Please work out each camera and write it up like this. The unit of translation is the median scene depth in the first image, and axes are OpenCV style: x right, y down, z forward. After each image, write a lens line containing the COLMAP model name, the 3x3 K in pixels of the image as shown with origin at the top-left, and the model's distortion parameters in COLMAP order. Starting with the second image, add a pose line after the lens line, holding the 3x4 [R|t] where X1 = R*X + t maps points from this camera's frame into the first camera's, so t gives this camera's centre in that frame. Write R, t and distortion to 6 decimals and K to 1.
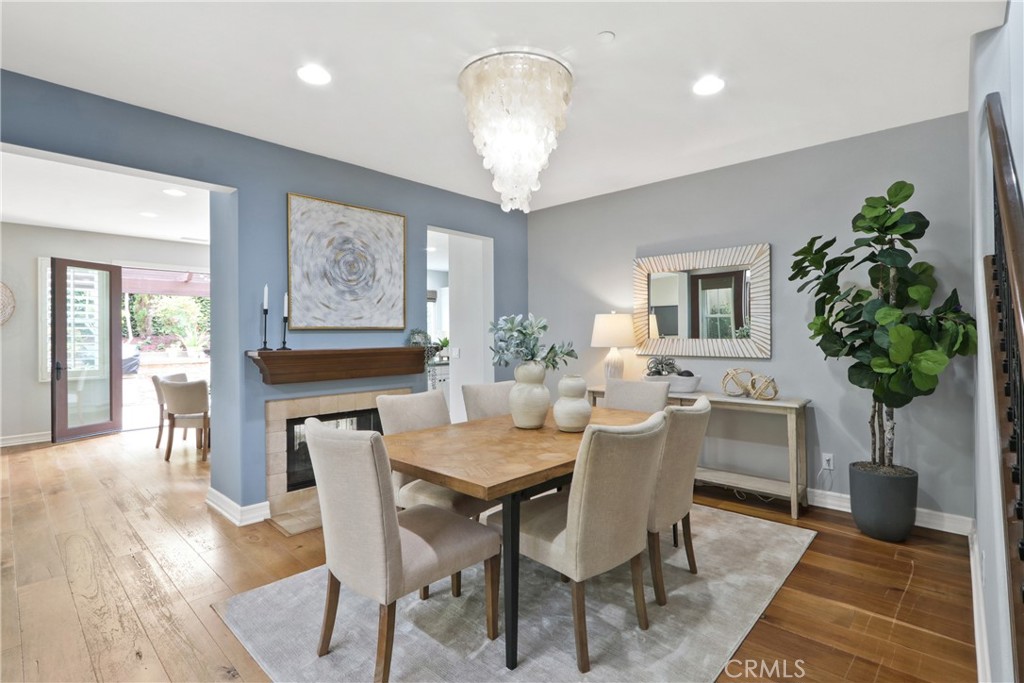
lens RADIAL K [[476.0, 0, 514.9], [0, 476.0, 333.8], [0, 0, 1]] dist [-0.011894, 0.001174]
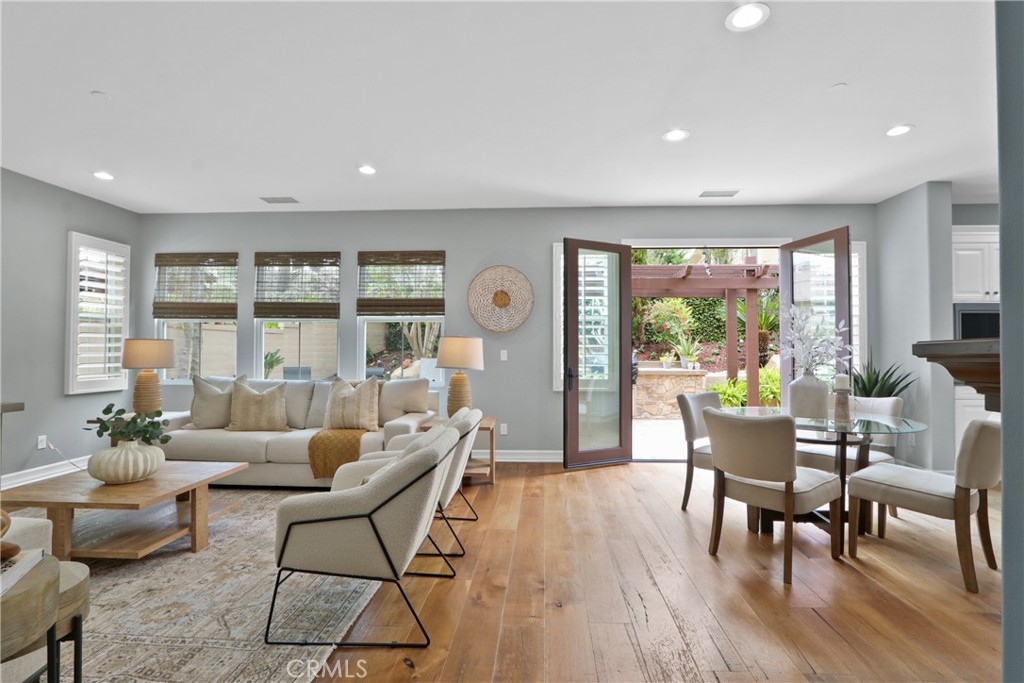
lens RADIAL K [[476.0, 0, 514.8], [0, 476.0, 346.5], [0, 0, 1]] dist [-0.011894, 0.001174]
pose [[0.627279, -0.000746, -0.778795, -0.360573], [-0.002282, 0.999993, -0.002796, 0.023257], [0.778792, 0.003531, 0.627273, 0.380034]]
